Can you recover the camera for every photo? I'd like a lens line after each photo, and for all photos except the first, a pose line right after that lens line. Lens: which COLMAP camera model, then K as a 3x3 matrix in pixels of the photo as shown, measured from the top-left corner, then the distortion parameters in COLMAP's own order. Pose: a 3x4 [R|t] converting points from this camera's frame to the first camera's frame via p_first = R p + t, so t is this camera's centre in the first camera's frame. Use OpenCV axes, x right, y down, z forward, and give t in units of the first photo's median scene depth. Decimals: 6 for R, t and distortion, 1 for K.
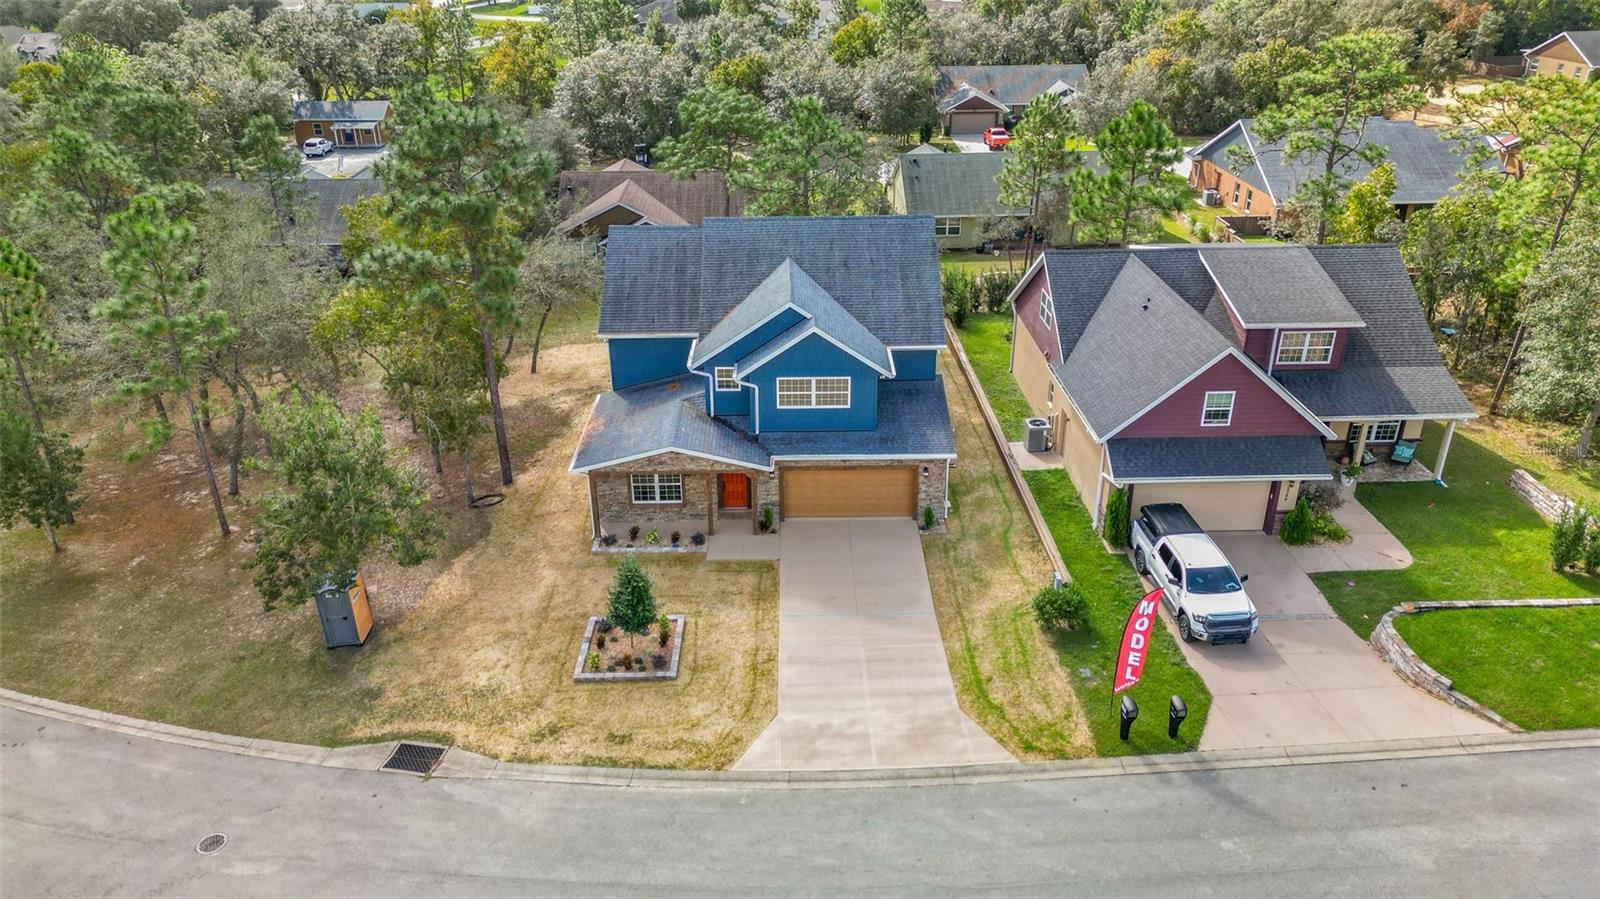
lens RADIAL K [[1110.2, 0, 800.0], [0, 1110.2, 449.5], [0, 0, 1]] dist [0.084897, -0.093945]
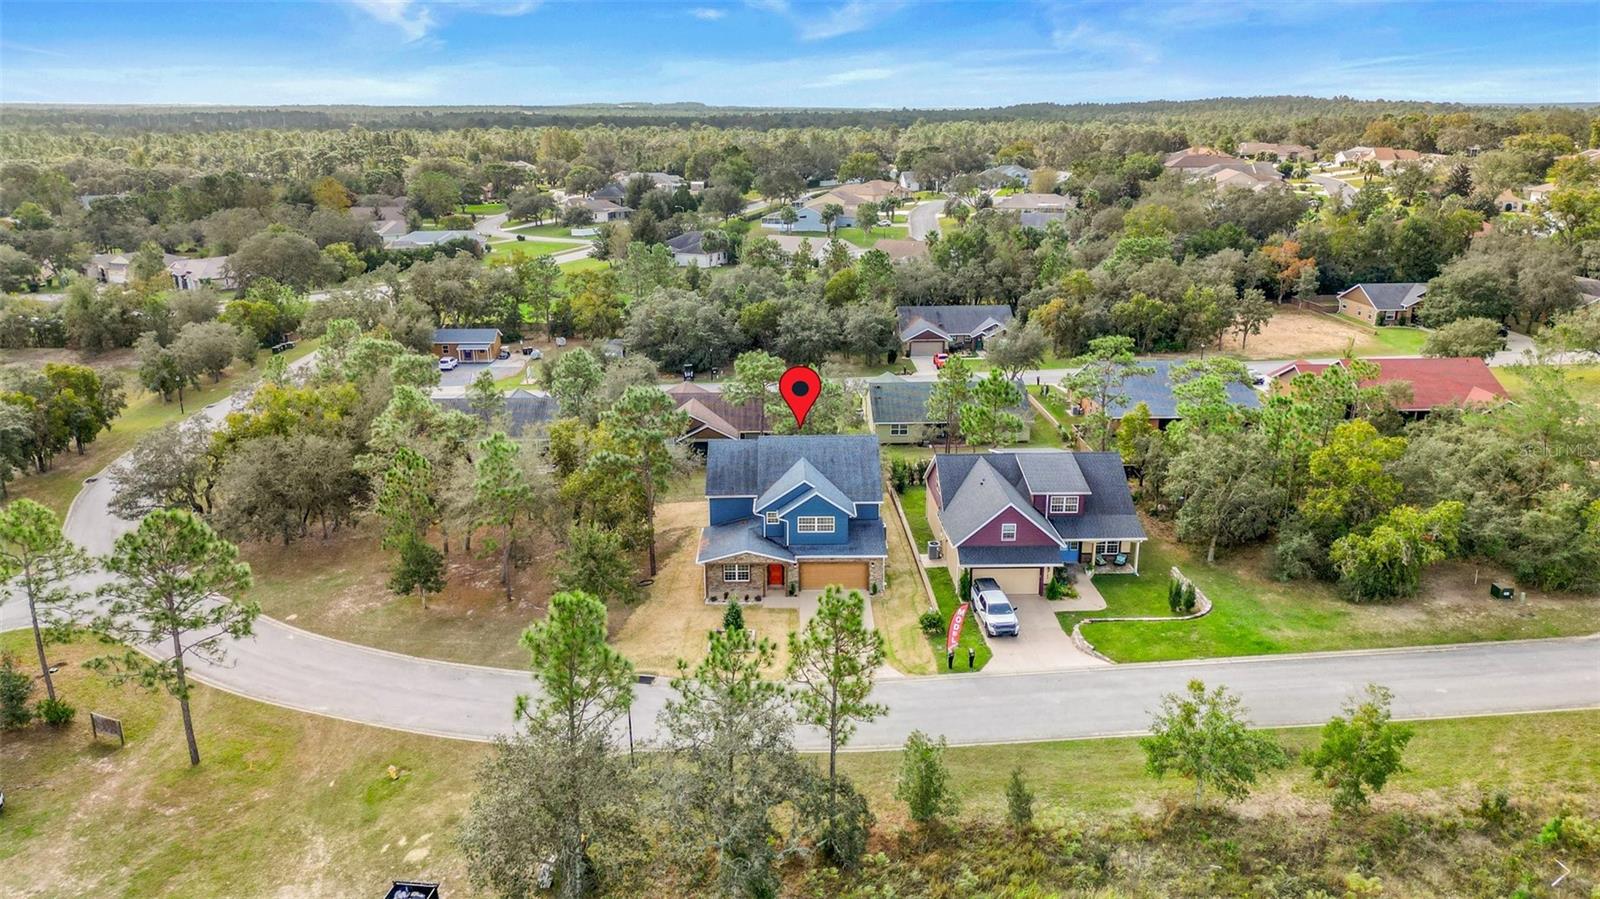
lens RADIAL K [[1110.2, 0, 800.0], [0, 1110.2, 449.5], [0, 0, 1]] dist [0.084897, -0.093945]
pose [[0.999975, 0.003782, 0.005920, -0.029924], [-0.002849, 0.988646, -0.150234, 0.117420], [-0.006421, 0.150214, 0.988633, -1.016704]]
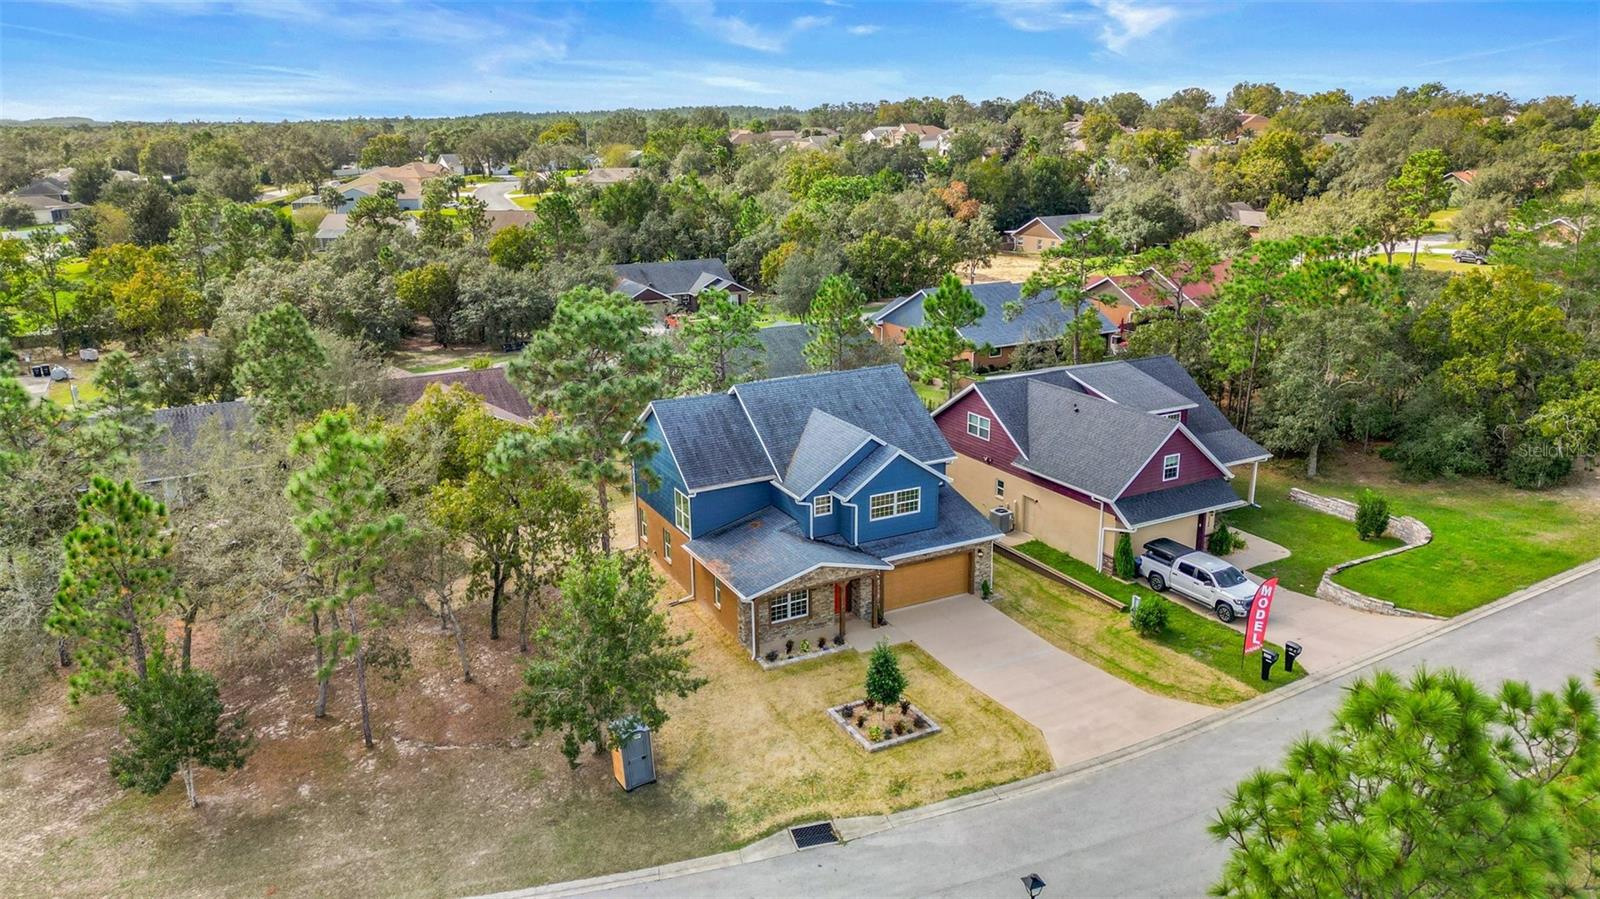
lens RADIAL K [[1110.2, 0, 800.0], [0, 1110.2, 449.5], [0, 0, 1]] dist [0.084897, -0.093945]
pose [[0.892699, -0.129371, 0.431686, -0.620453], [0.199249, 0.972501, -0.120588, 0.018223], [-0.404214, 0.193662, 0.893927, -0.081674]]
